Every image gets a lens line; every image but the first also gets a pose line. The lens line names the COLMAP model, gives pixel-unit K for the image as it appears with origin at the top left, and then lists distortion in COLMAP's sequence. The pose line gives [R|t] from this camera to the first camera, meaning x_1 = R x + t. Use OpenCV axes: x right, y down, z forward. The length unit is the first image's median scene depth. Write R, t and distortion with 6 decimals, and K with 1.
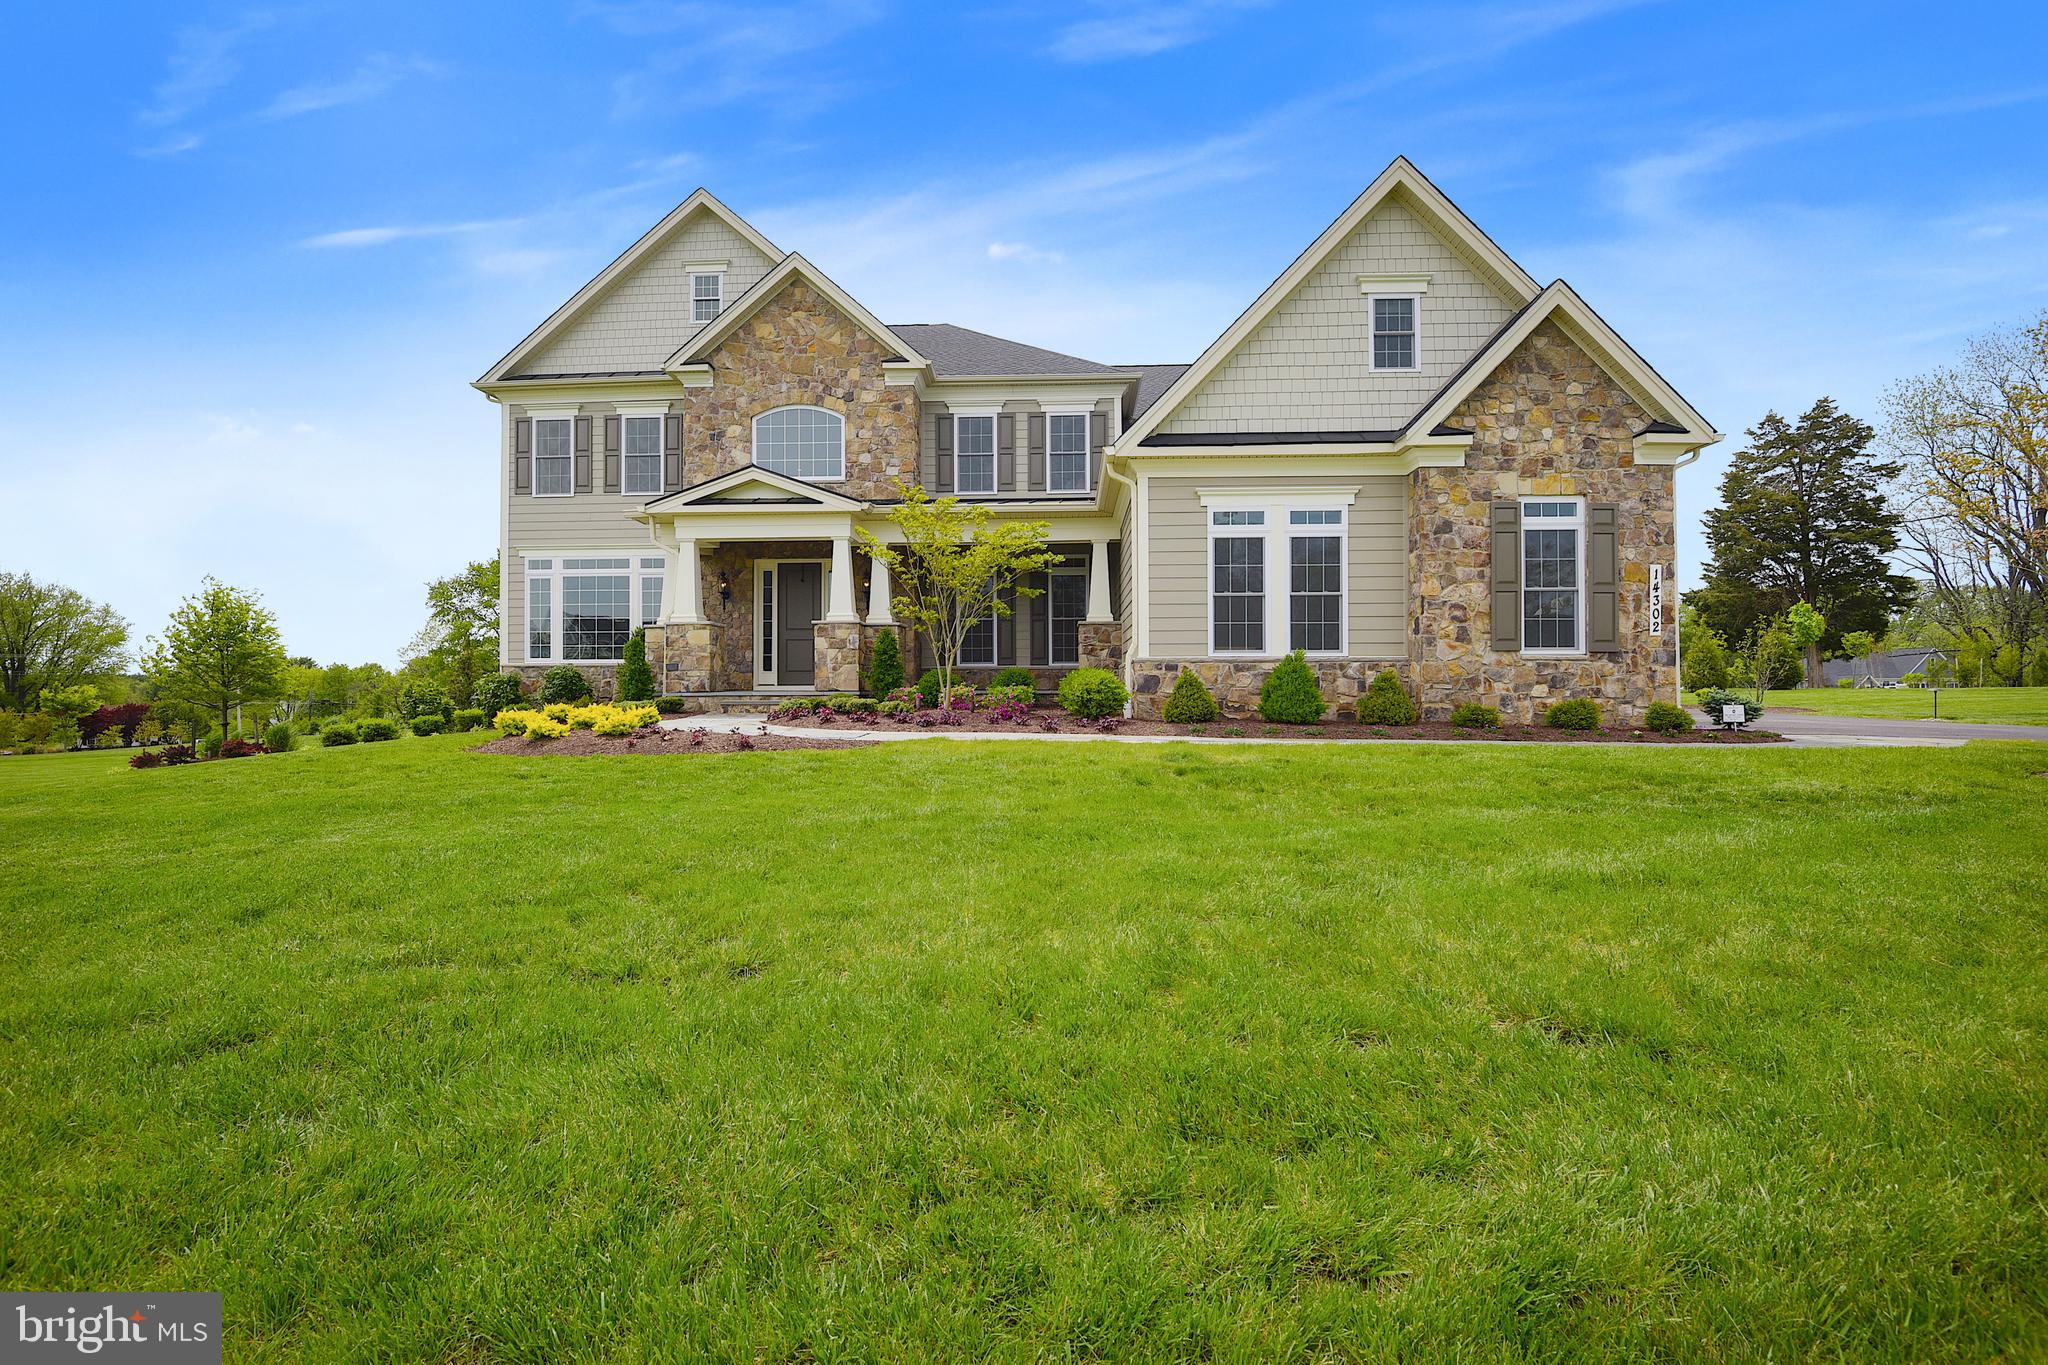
lens RADIAL K [[939.2, 0, 985.7], [0, 939.2, 732.6], [0, 0, 1]] dist [-0.019472, -0.009000]
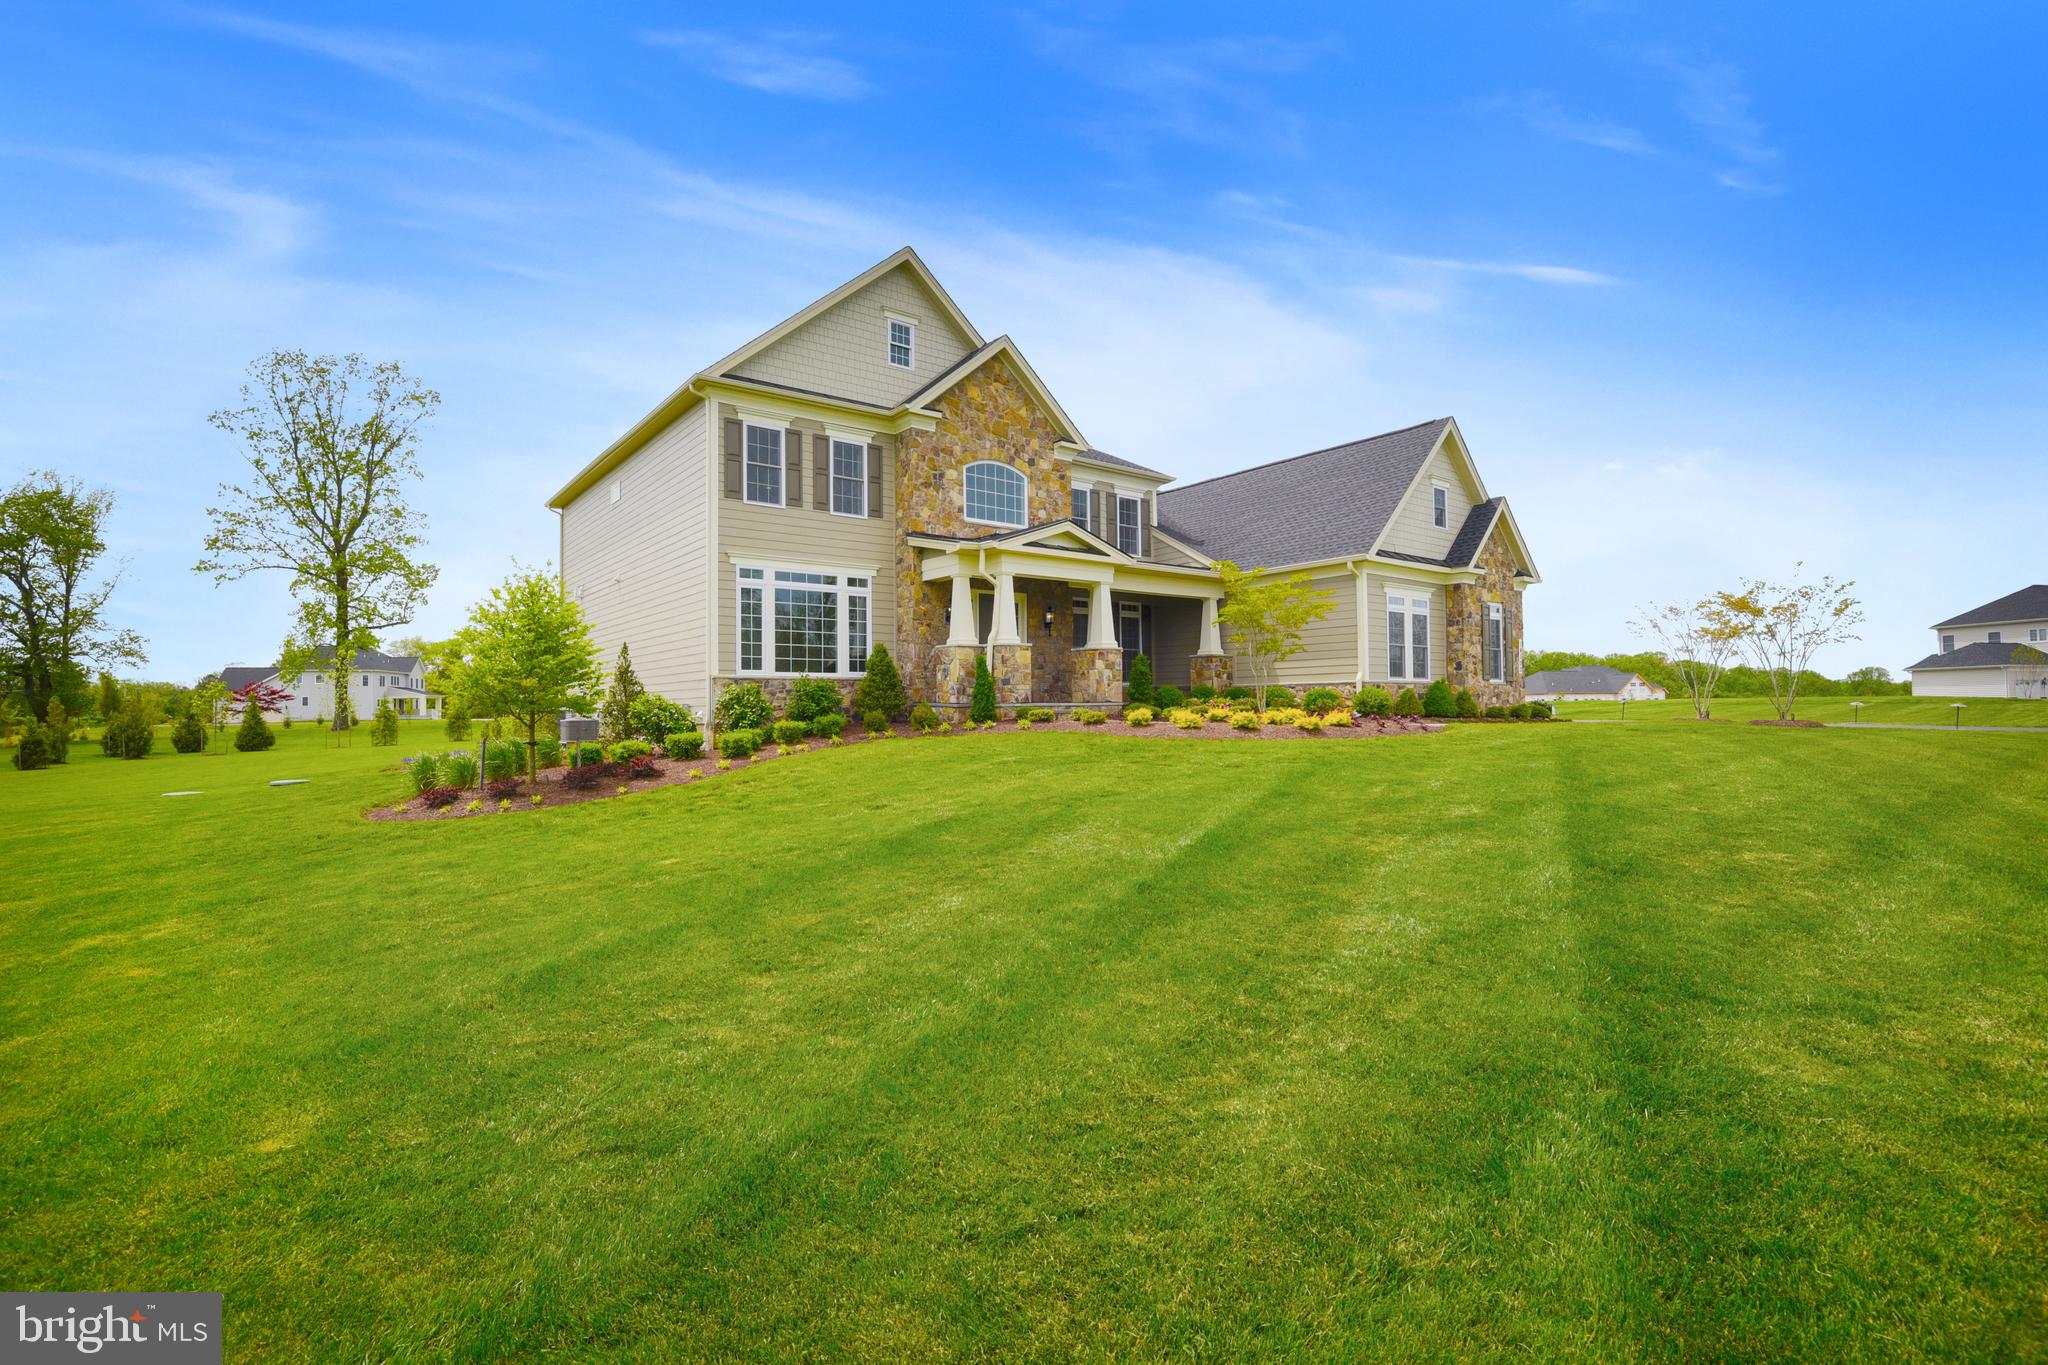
lens RADIAL K [[939.2, 0, 1008.5], [0, 939.2, 735.4], [0, 0, 1]] dist [-0.019472, -0.009000]
pose [[0.766886, -0.023369, 0.641358, -0.958537], [0.034687, 0.999385, -0.005061, 0.002802], [-0.640846, 0.026128, 0.767225, 0.090360]]
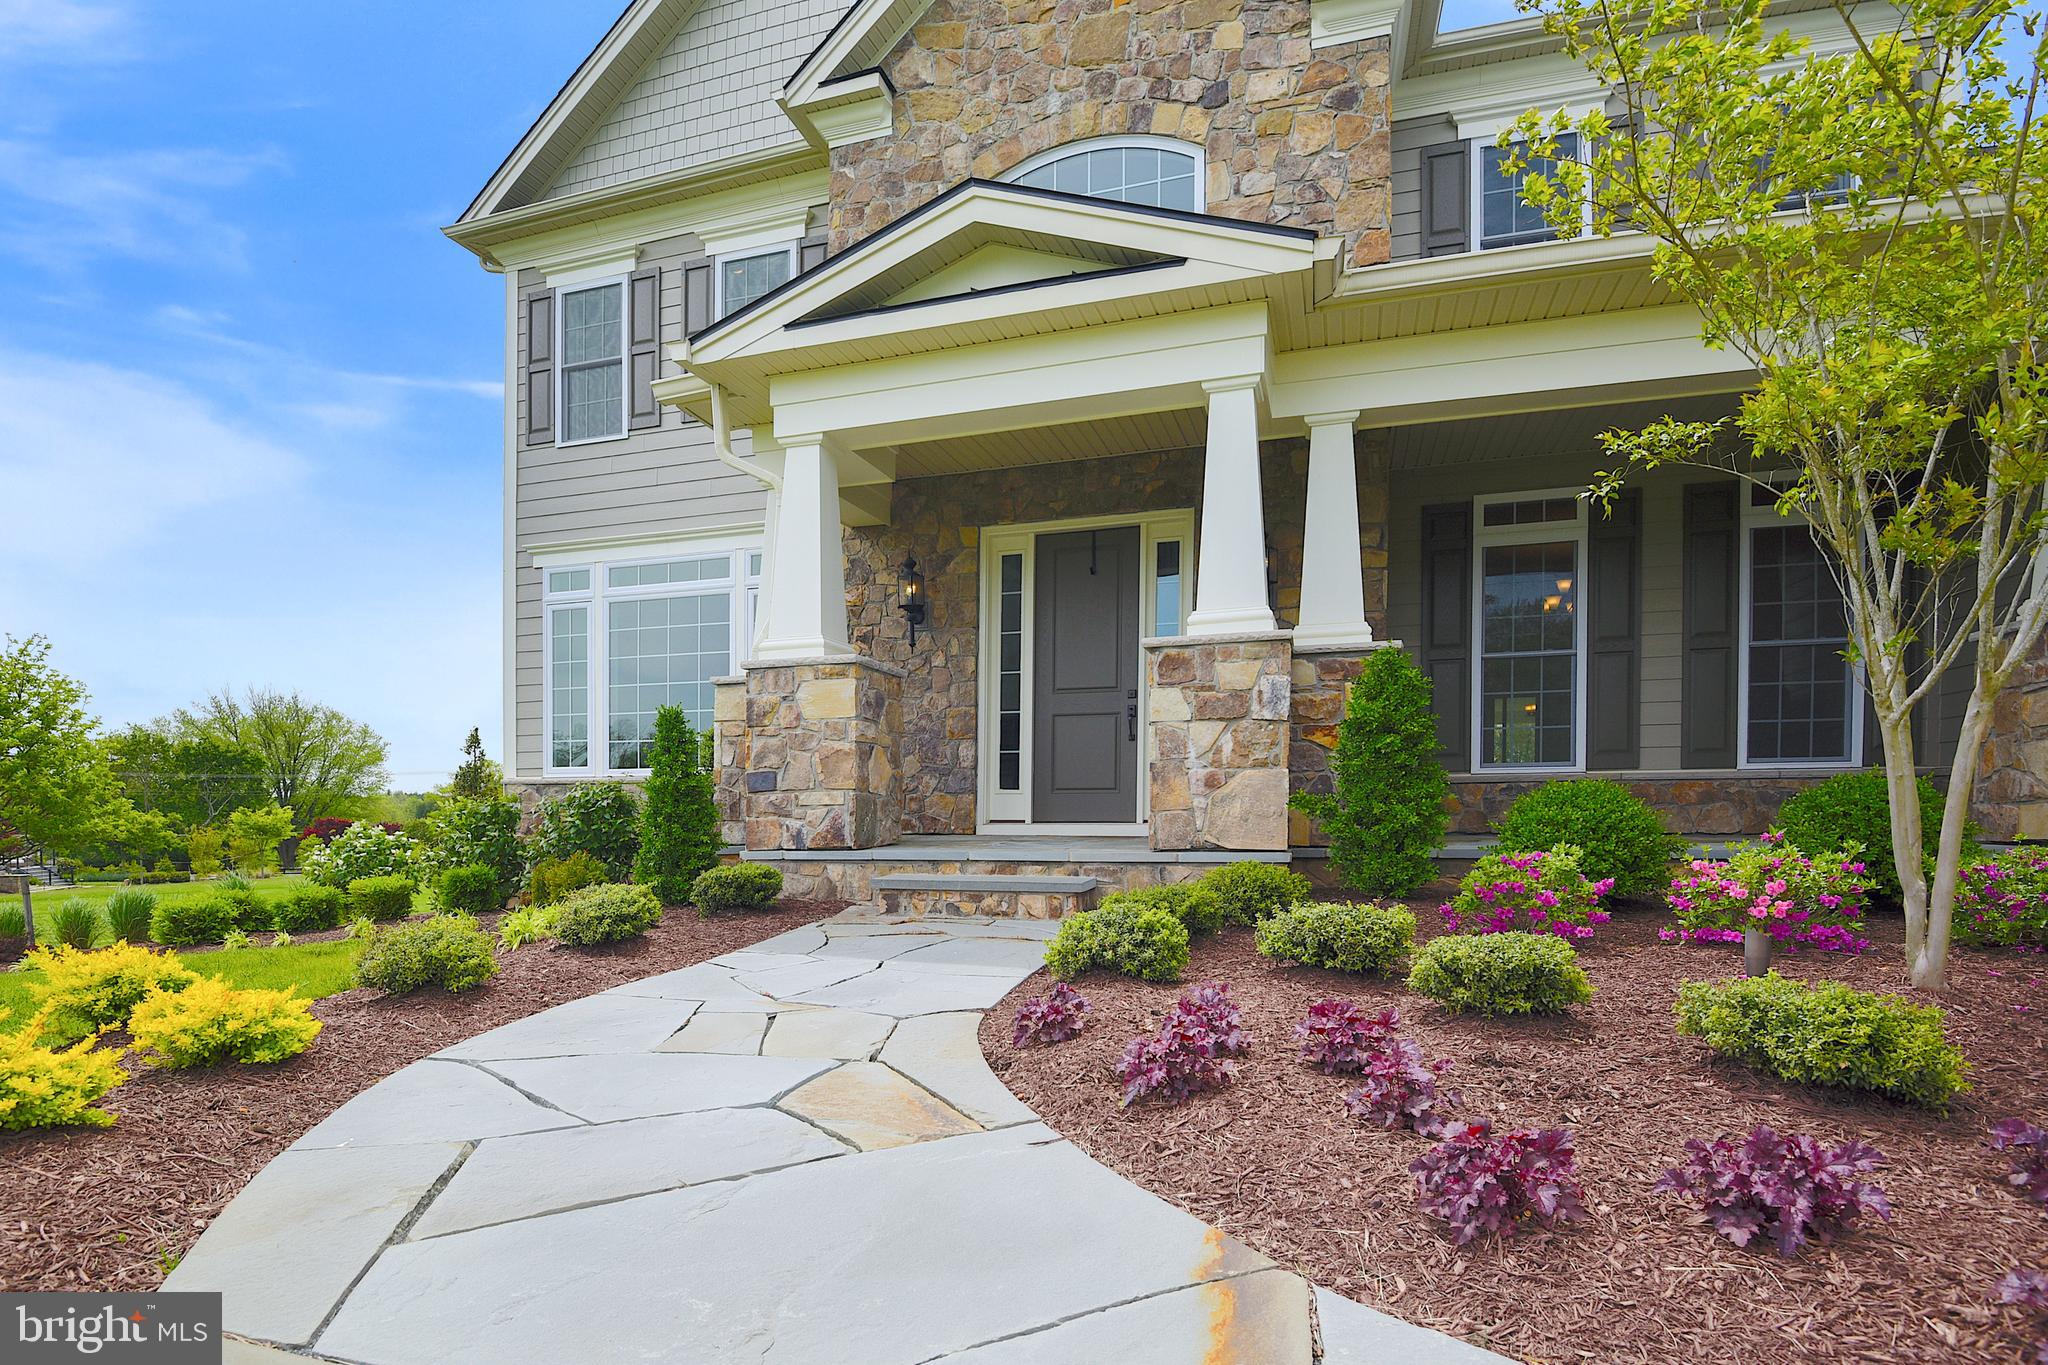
lens RADIAL K [[1037.1, 0, 964.8], [0, 1037.1, 844.7], [0, 0, 1]] dist [-0.006159, -0.000908]
pose [[0.964592, 0.006898, -0.263657, -0.130547], [-0.009097, 0.999933, -0.007121, -0.037522], [0.263591, 0.009267, 0.964590, 0.551640]]
